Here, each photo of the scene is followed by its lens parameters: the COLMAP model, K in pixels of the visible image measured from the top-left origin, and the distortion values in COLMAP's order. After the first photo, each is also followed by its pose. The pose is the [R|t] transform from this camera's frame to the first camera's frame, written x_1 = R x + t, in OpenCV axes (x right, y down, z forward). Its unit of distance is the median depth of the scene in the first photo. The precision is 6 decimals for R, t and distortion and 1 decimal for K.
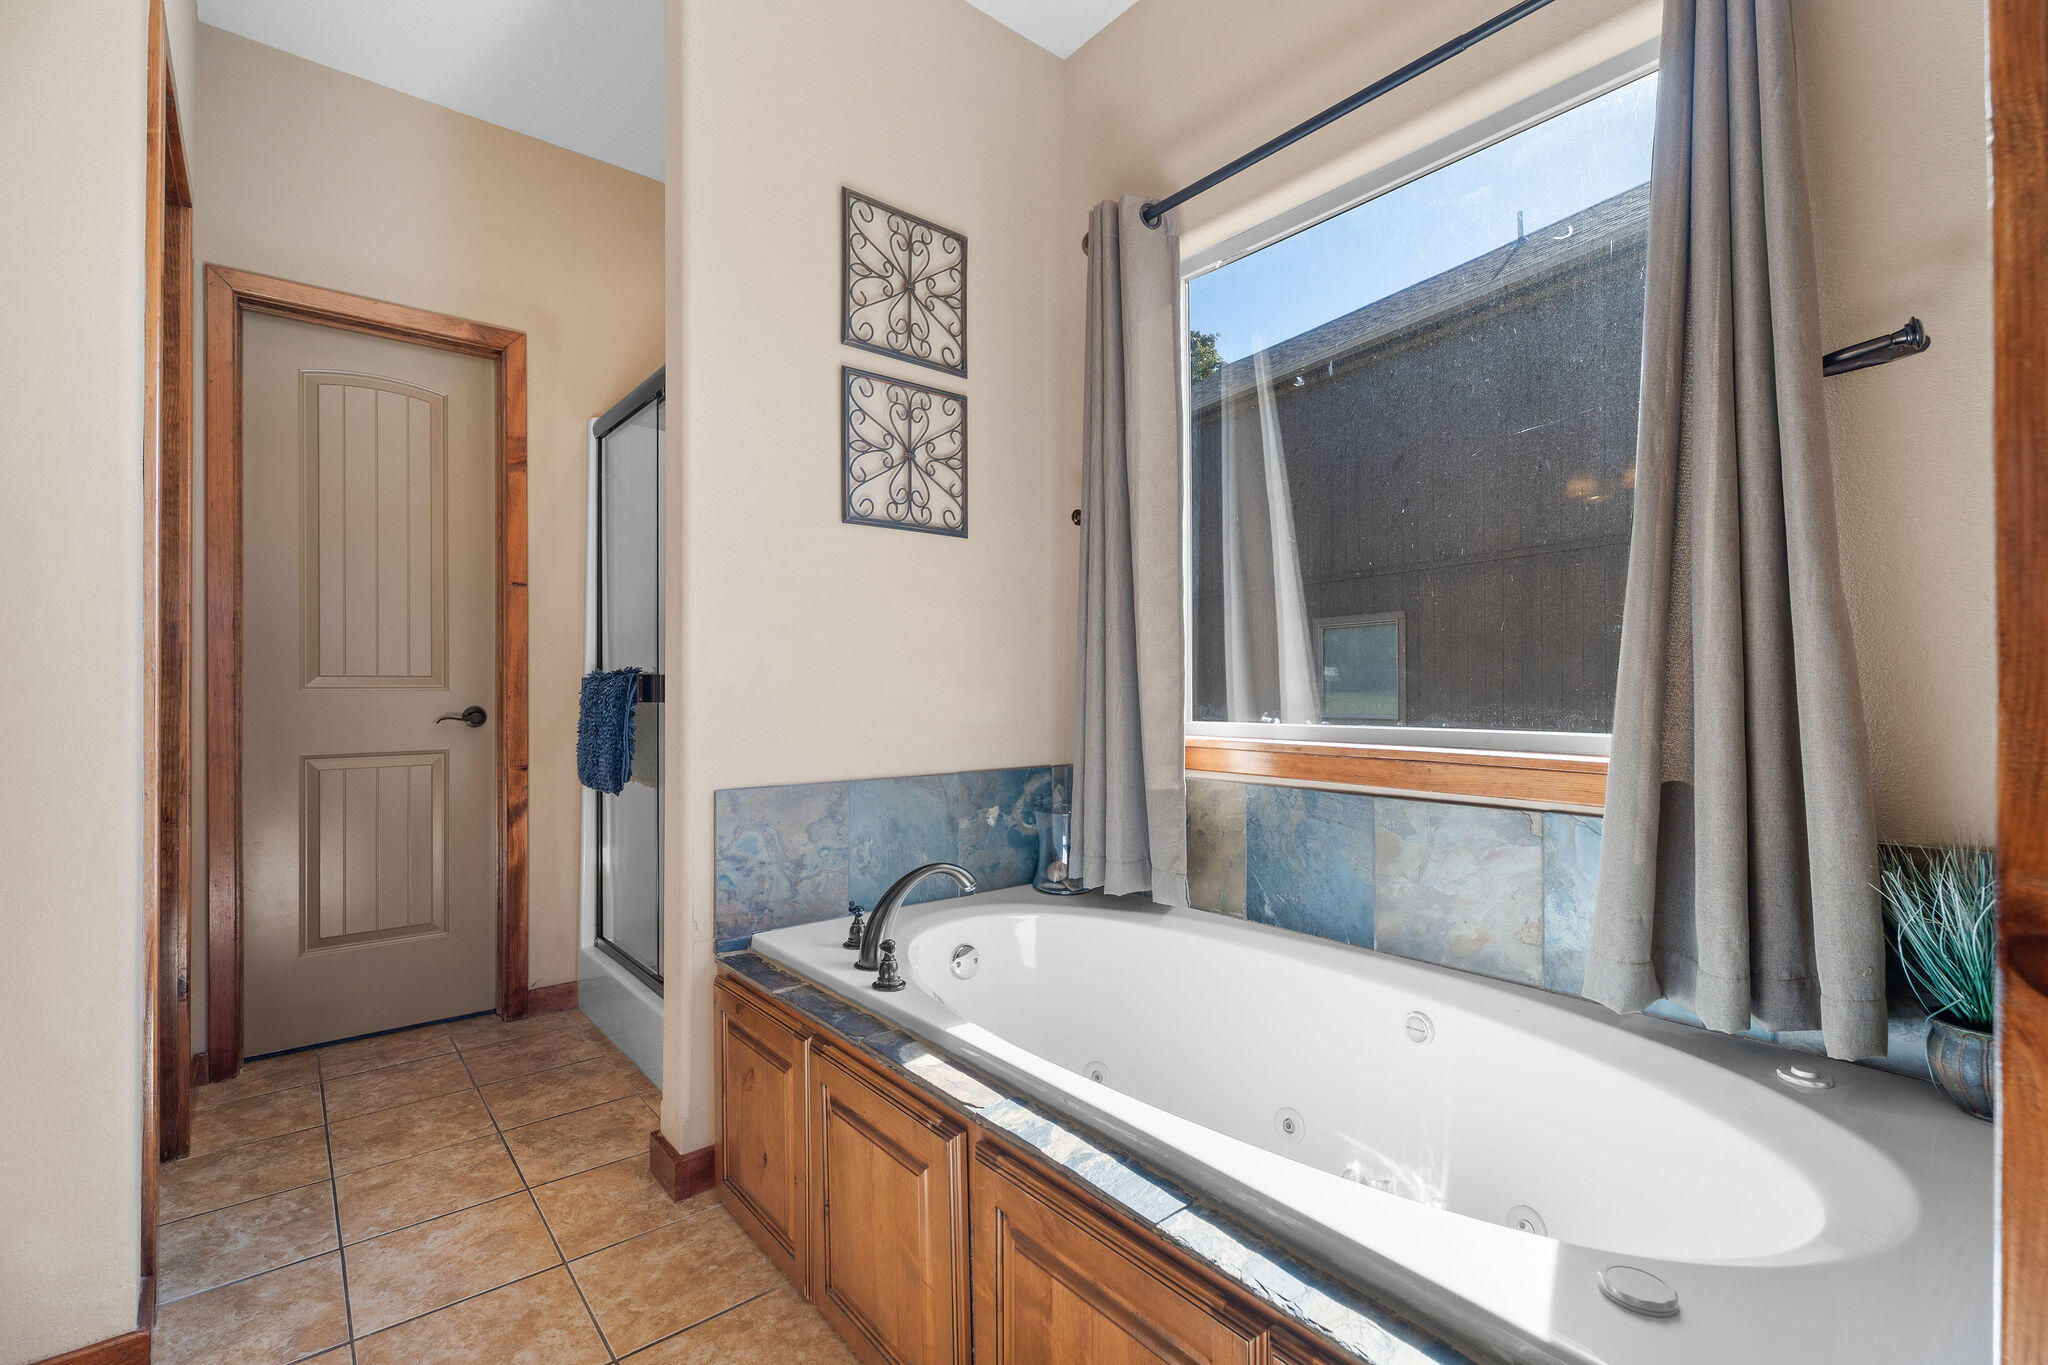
lens RADIAL K [[907.4, 0, 1011.1], [0, 907.4, 692.7], [0, 0, 1]] dist [0.004044, -0.001074]
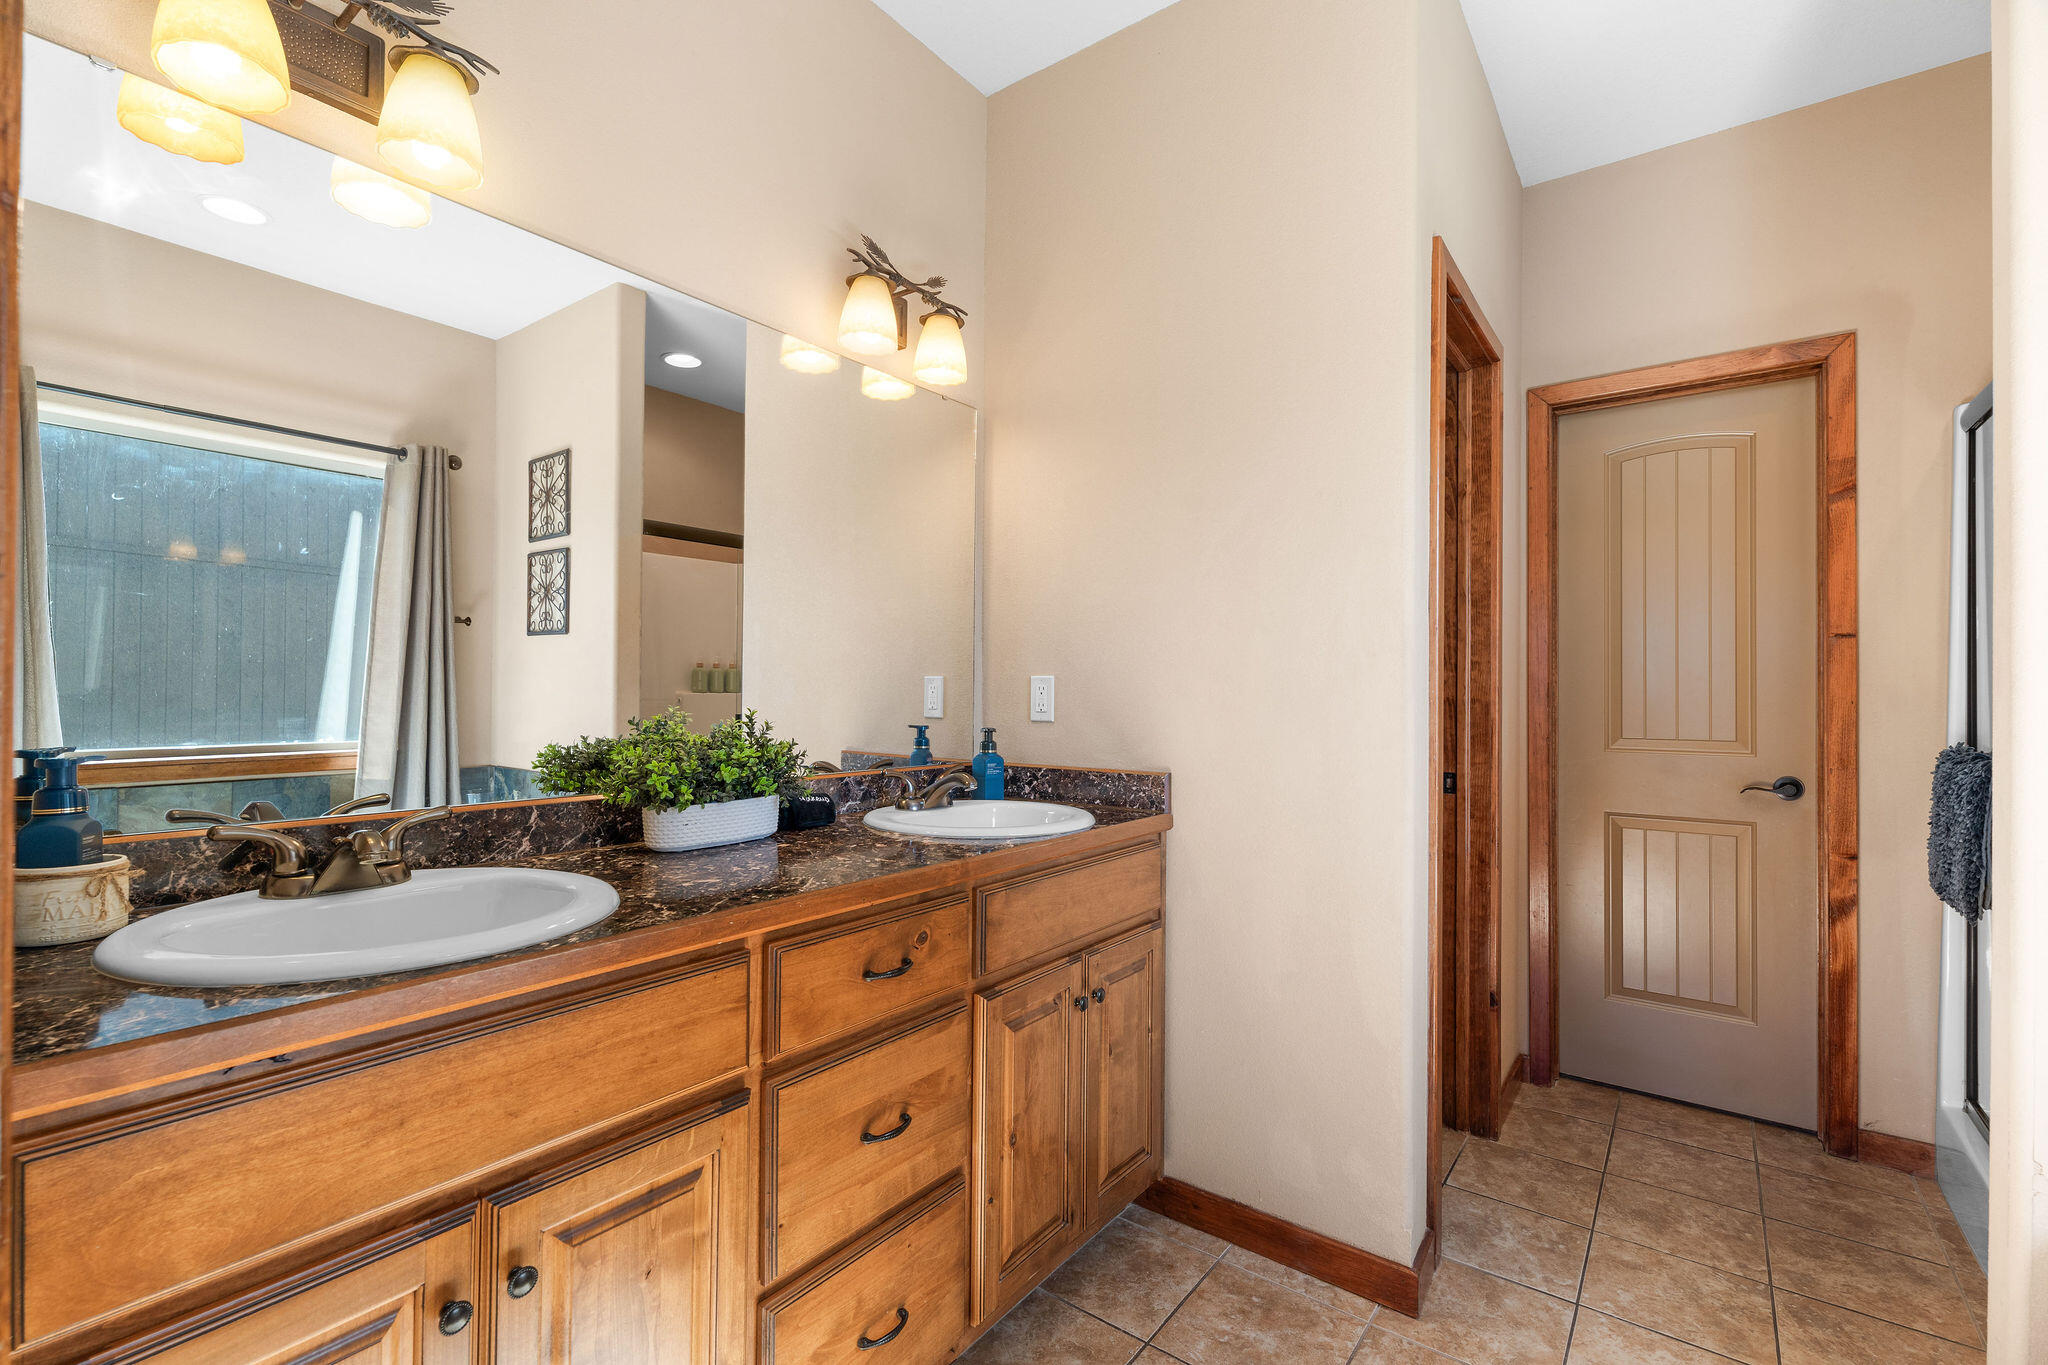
lens RADIAL K [[907.4, 0, 1019.6], [0, 907.4, 688.0], [0, 0, 1]] dist [0.004044, -0.001074]
pose [[0.234465, -0.000525, -0.972124, 0.096238], [-0.004485, 0.999989, -0.001622, -0.069805], [0.972114, 0.004740, 0.234460, 0.073135]]
